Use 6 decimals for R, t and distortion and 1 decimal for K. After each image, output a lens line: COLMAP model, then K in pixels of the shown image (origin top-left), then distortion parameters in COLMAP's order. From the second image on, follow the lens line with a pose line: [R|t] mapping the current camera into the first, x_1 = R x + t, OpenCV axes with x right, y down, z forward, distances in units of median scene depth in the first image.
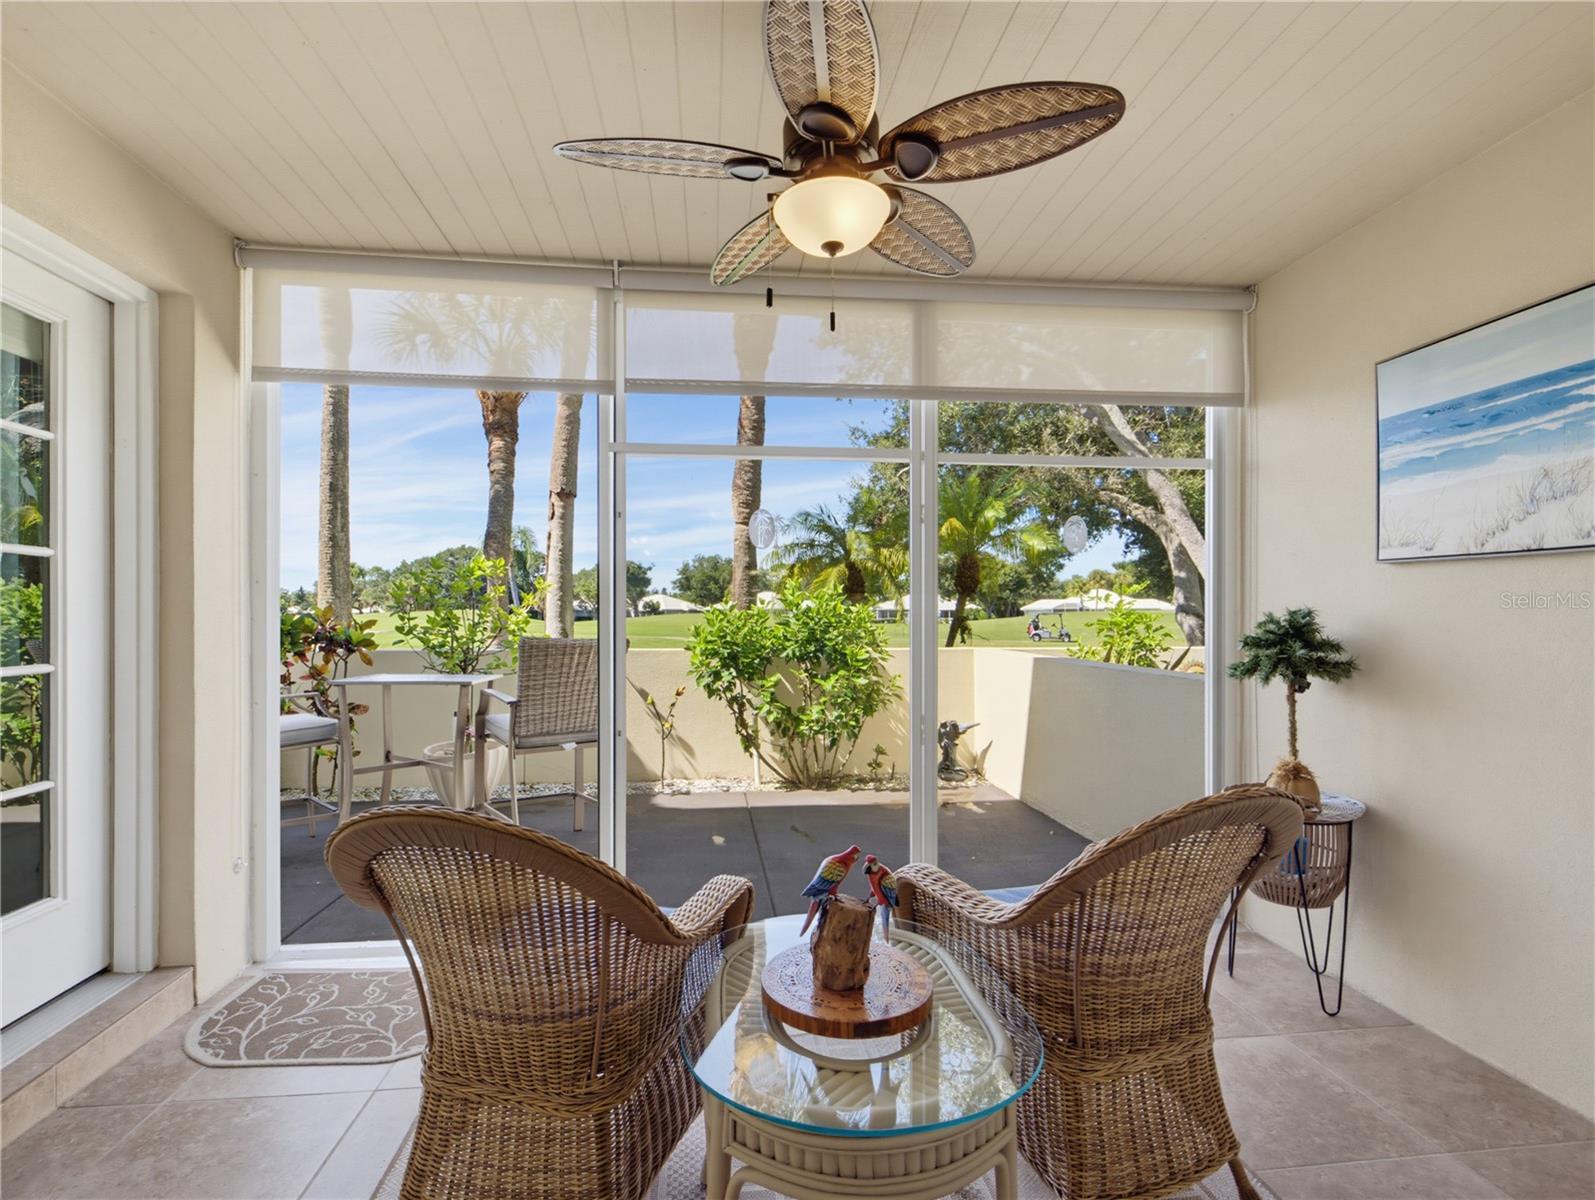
lens RADIAL K [[746.9, 0, 798.7], [0, 746.9, 615.2], [0, 0, 1]] dist [-0.000493, -0.000313]
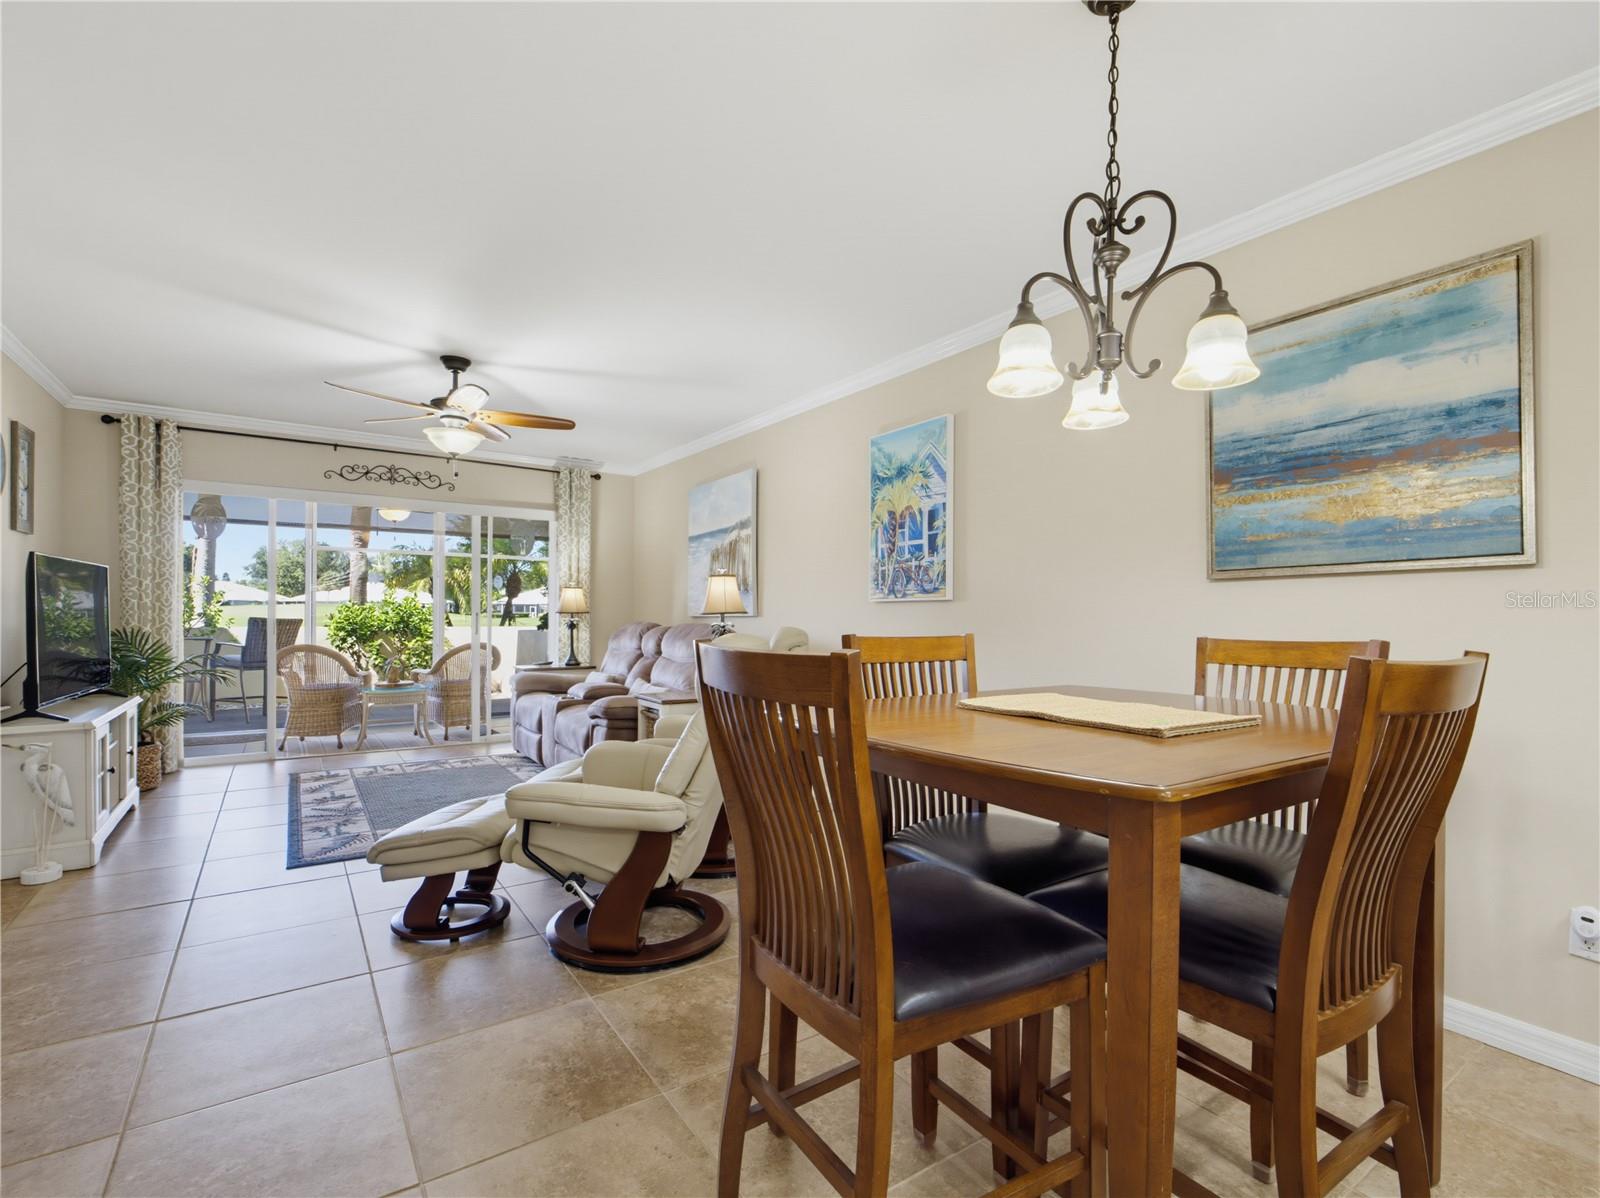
lens RADIAL K [[746.7, 0, 792.3], [0, 746.7, 619.5], [0, 0, 1]] dist [0.001111, -0.000545]
pose [[0.890985, 0.006274, 0.453990, 0.042042], [-0.011843, 0.999885, 0.009425, -0.002651], [-0.453879, -0.013774, 0.890957, -1.179466]]
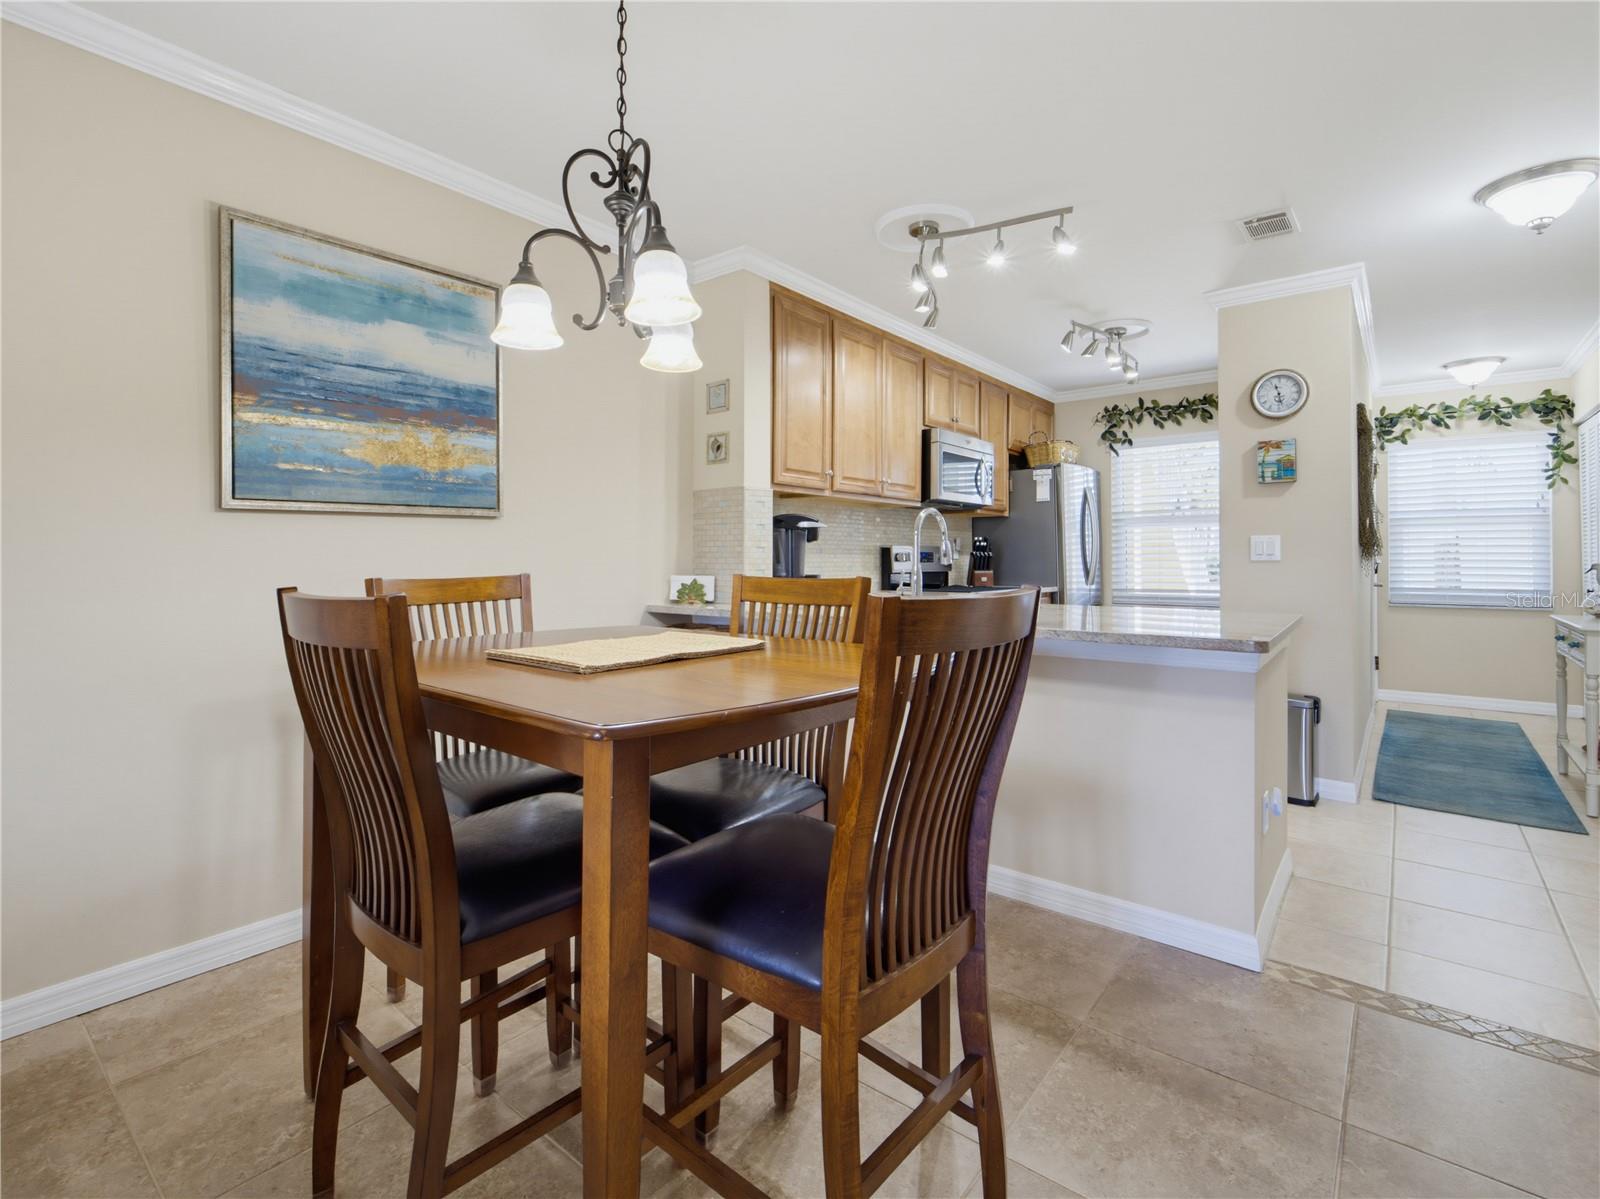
lens RADIAL K [[749.4, 0, 792.7], [0, 749.4, 546.2], [0, 0, 1]] dist [-0.000786, -0.000804]
pose [[-0.689434, 0.011247, 0.724261, 0.020723], [-0.002060, 0.999845, -0.017487, -0.001630], [-0.724345, -0.013548, -0.689304, -0.821311]]
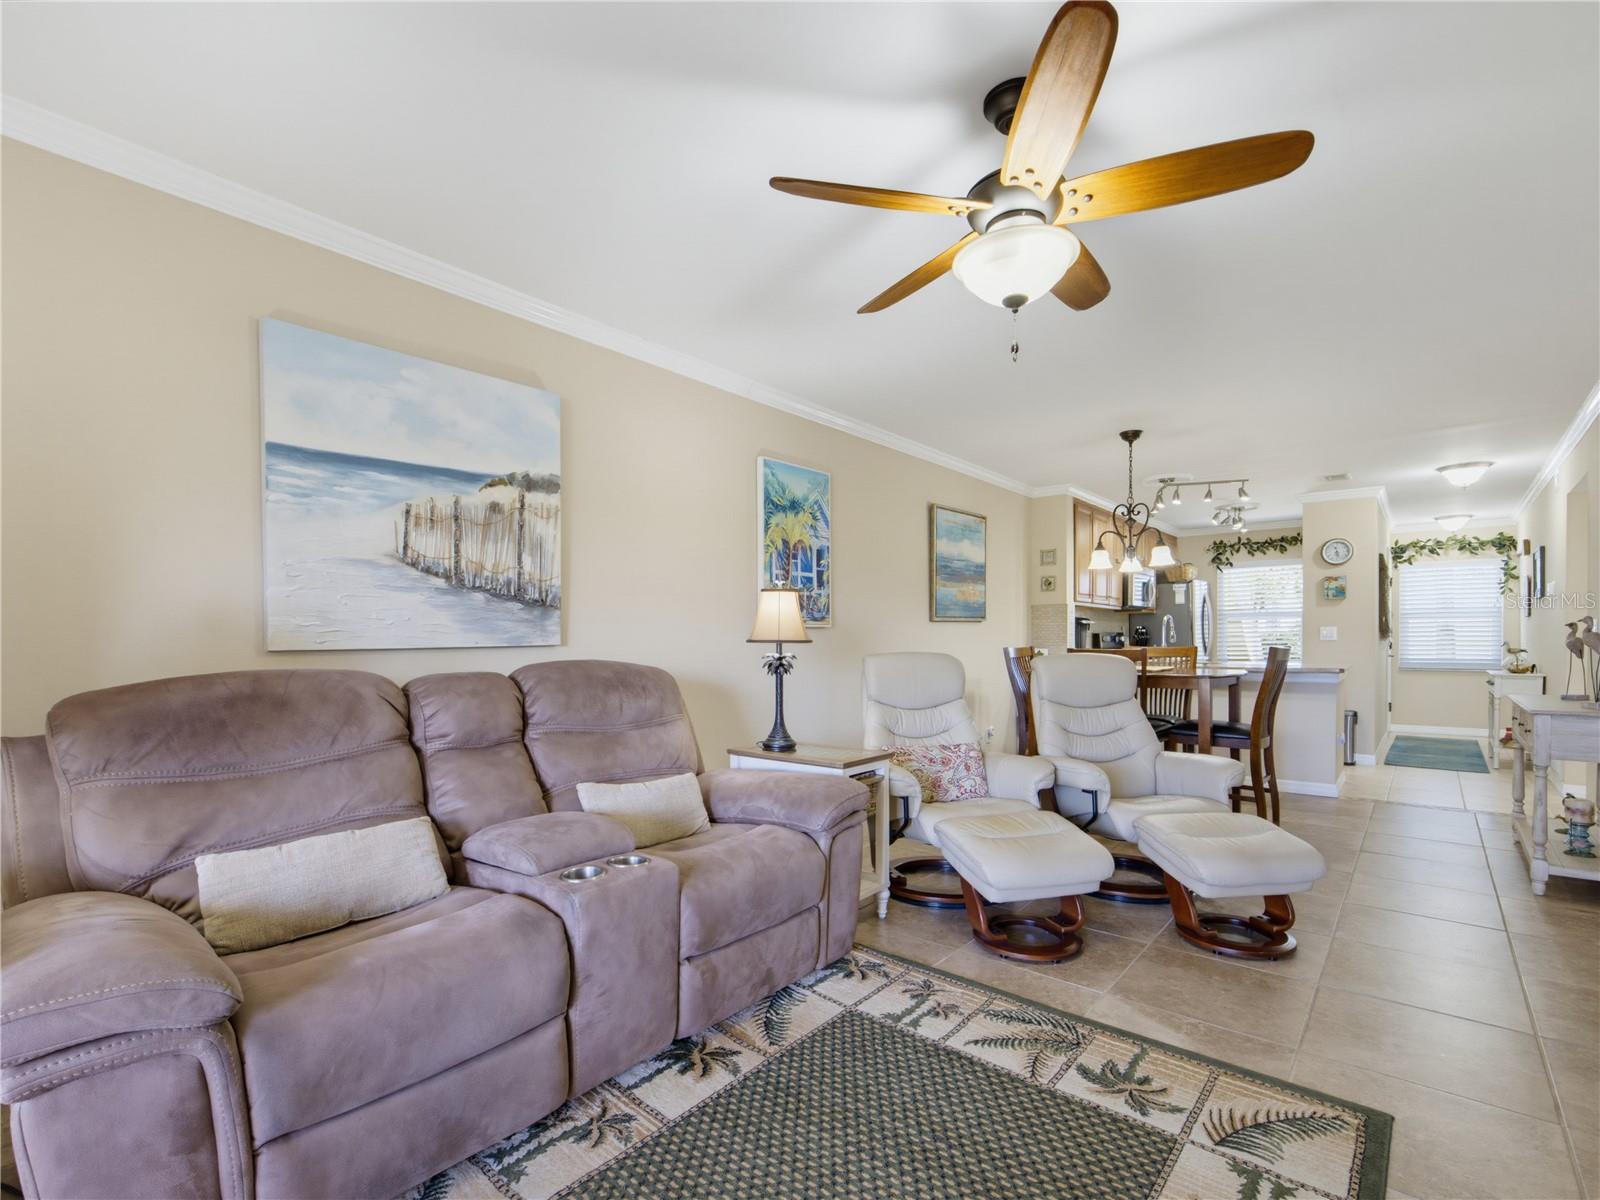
lens RADIAL K [[755.7, 0, 791.6], [0, 755.7, 646.7], [0, 0, 1]] dist [0.000525, -0.000708]
pose [[-0.678834, -0.006234, 0.734266, -0.106498], [-0.000399, 0.999967, 0.008120, -0.001008], [-0.734292, 0.005219, -0.678814, -0.061770]]
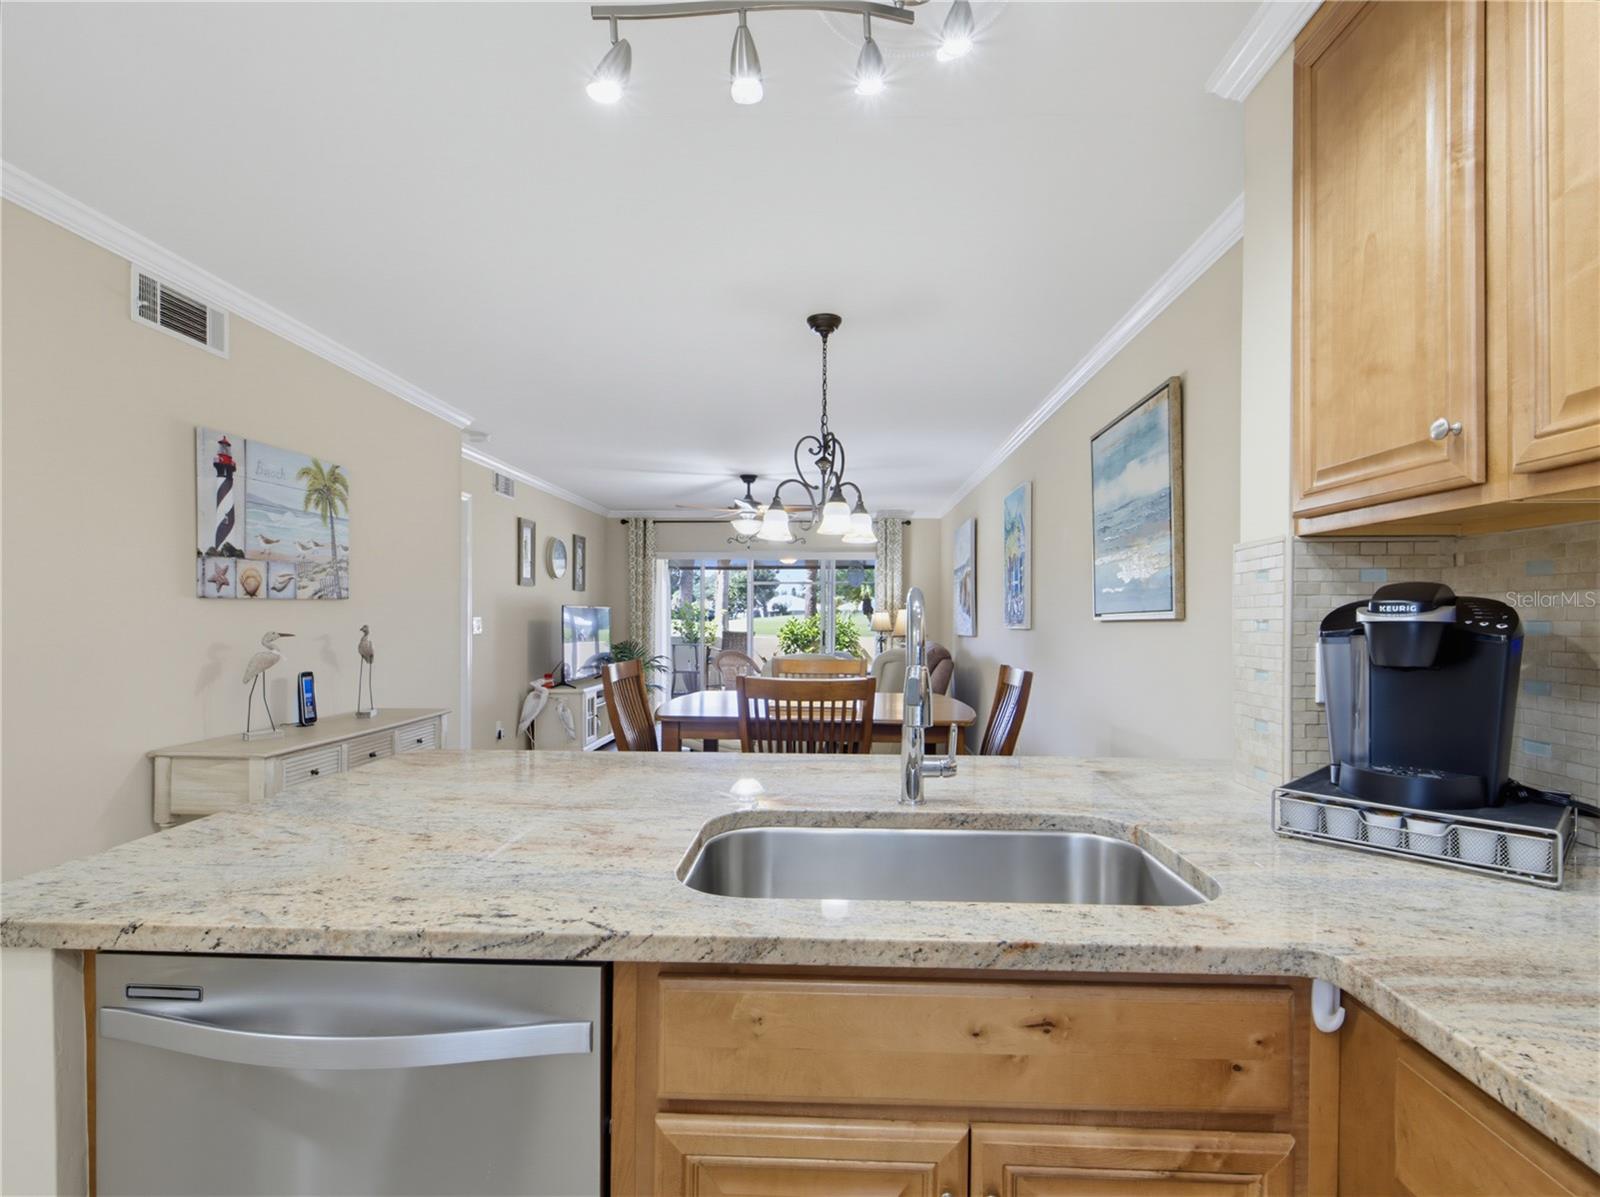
lens RADIAL K [[760.0, 0, 799.3], [0, 760.0, 617.8], [0, 0, 1]] dist [-0.000185, -0.000442]
pose [[0.985363, 0.006706, -0.170339, 0.362341], [-0.005929, 0.999970, 0.005069, -0.031202], [0.170367, -0.003985, 0.985373, -1.534642]]
